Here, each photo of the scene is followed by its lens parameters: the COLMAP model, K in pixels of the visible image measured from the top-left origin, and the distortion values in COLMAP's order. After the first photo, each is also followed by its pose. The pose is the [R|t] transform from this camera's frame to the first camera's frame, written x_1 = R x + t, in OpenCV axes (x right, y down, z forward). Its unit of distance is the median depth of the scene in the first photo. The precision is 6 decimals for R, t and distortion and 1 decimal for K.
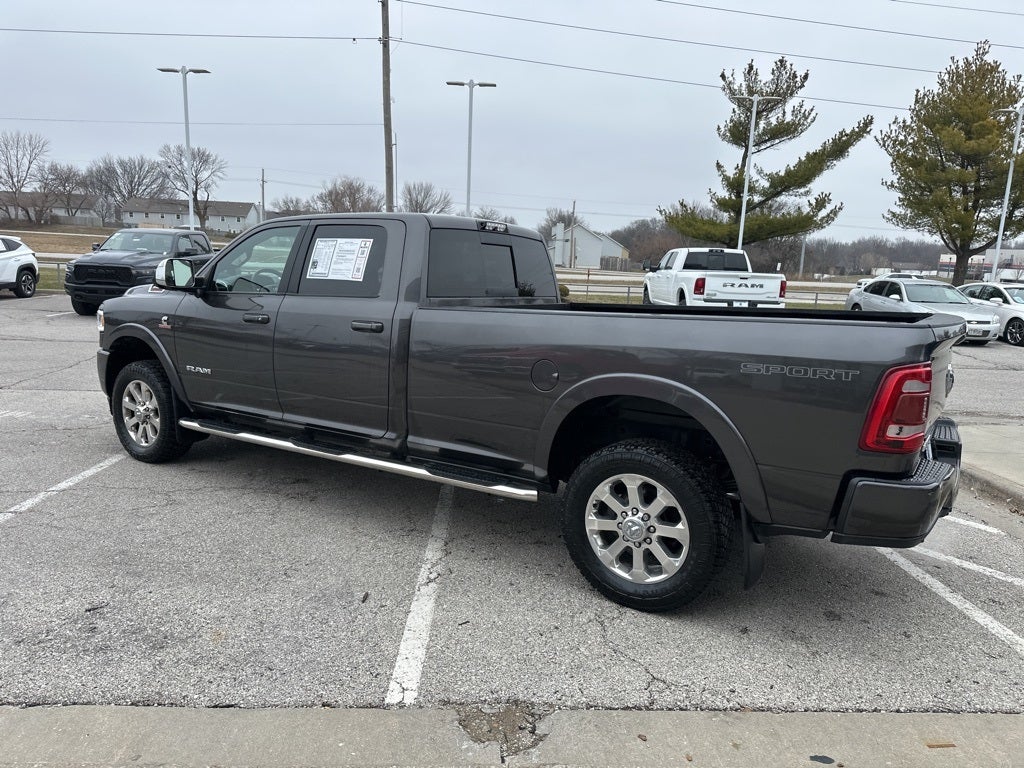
lens RADIAL K [[713.2, 0, 510.5], [0, 713.2, 378.8], [0, 0, 1]] dist [0.070608, -0.087317]
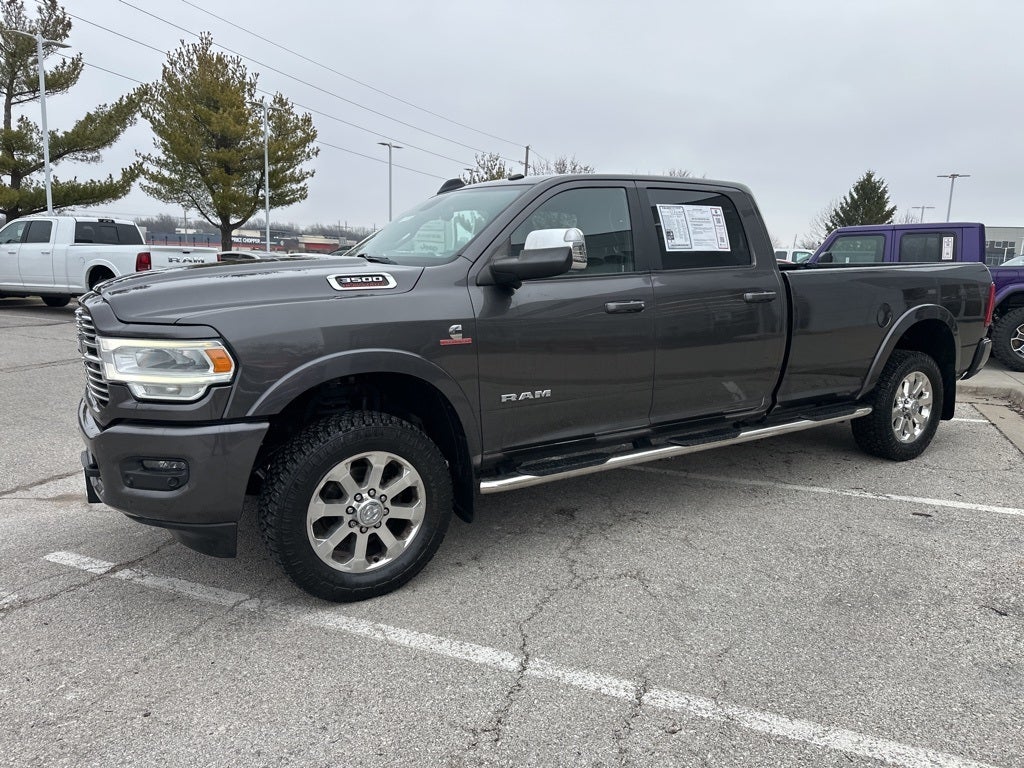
lens RADIAL K [[715.0, 0, 500.5], [0, 715.0, 370.0], [0, 0, 1]] dist [0.070910, -0.063080]
pose [[0.427289, -0.167473, 0.888469, -0.348157], [0.148056, 0.982390, 0.113972, -0.038964], [-0.891910, 0.082844, 0.444560, 0.246454]]
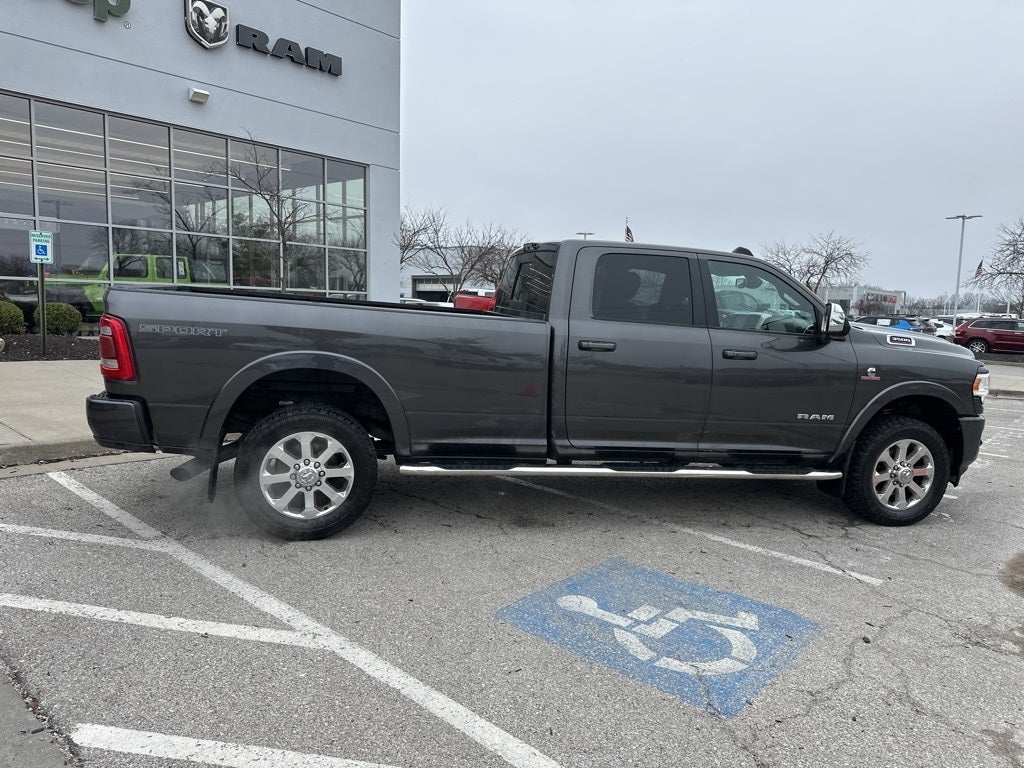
lens RADIAL K [[714.4, 0, 513.3], [0, 714.4, 389.8], [0, 0, 1]] dist [0.034692, -0.032998]
pose [[-0.674888, 0.023241, -0.737554, 0.257179], [-0.188355, 0.960970, 0.202632, -0.068988], [0.713477, 0.275676, -0.644169, 0.553471]]
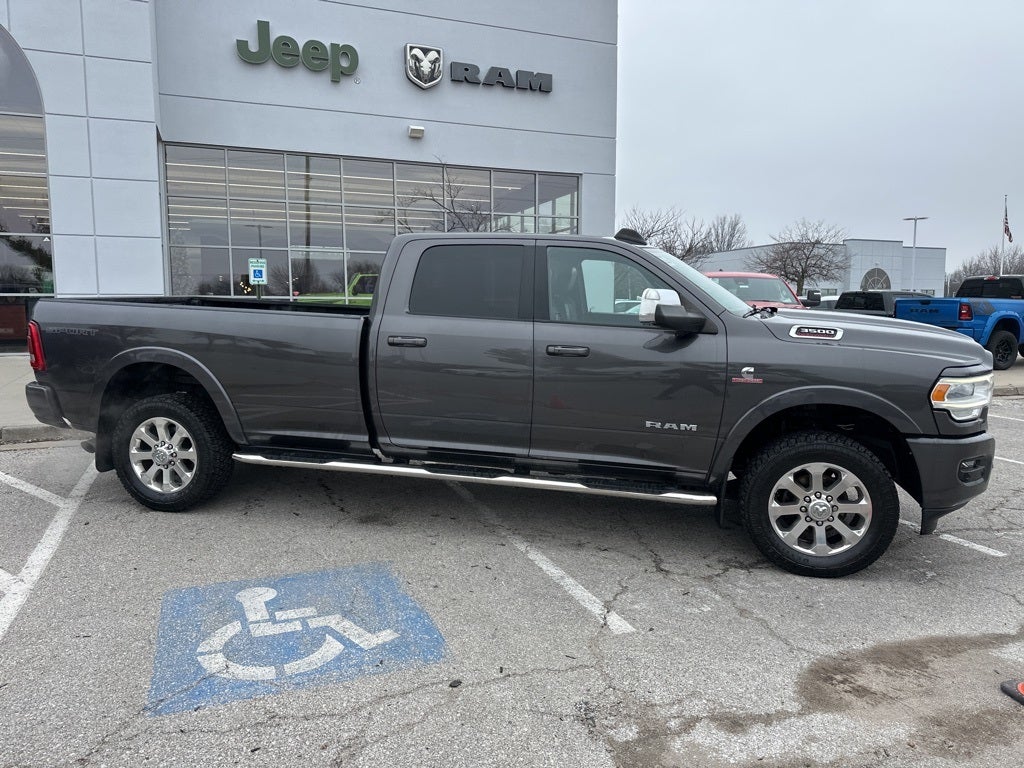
lens RADIAL K [[711.8, 0, 512.4], [0, 711.8, 386.5], [0, 0, 1]] dist [0.057553, -0.063704]
pose [[-0.936645, -0.004541, -0.350249, 0.073404], [-0.100807, 0.961108, 0.257119, -0.093895], [0.335460, 0.276137, -0.900675, 0.661044]]
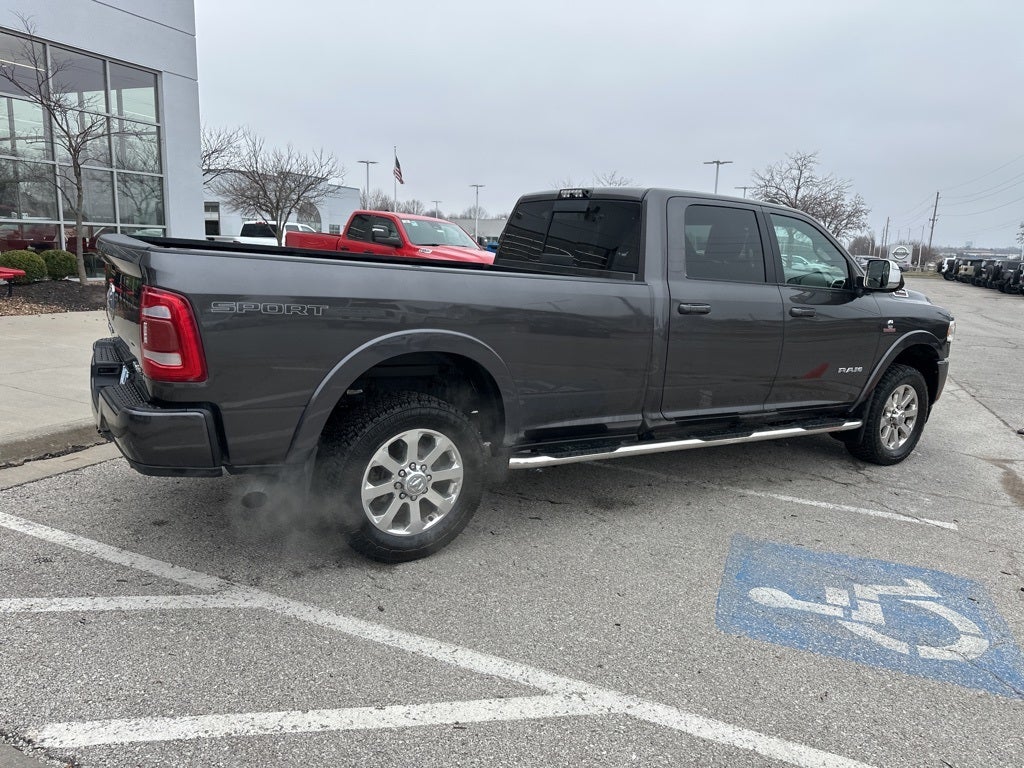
lens RADIAL K [[709.9, 0, 512.5], [0, 709.9, 381.5], [0, 0, 1]] dist [0.070913, -0.081821]
pose [[-0.396830, 0.115122, -0.910644, 0.293850], [-0.212872, 0.953513, 0.213304, -0.049839], [0.892867, 0.278496, -0.353876, 0.424023]]
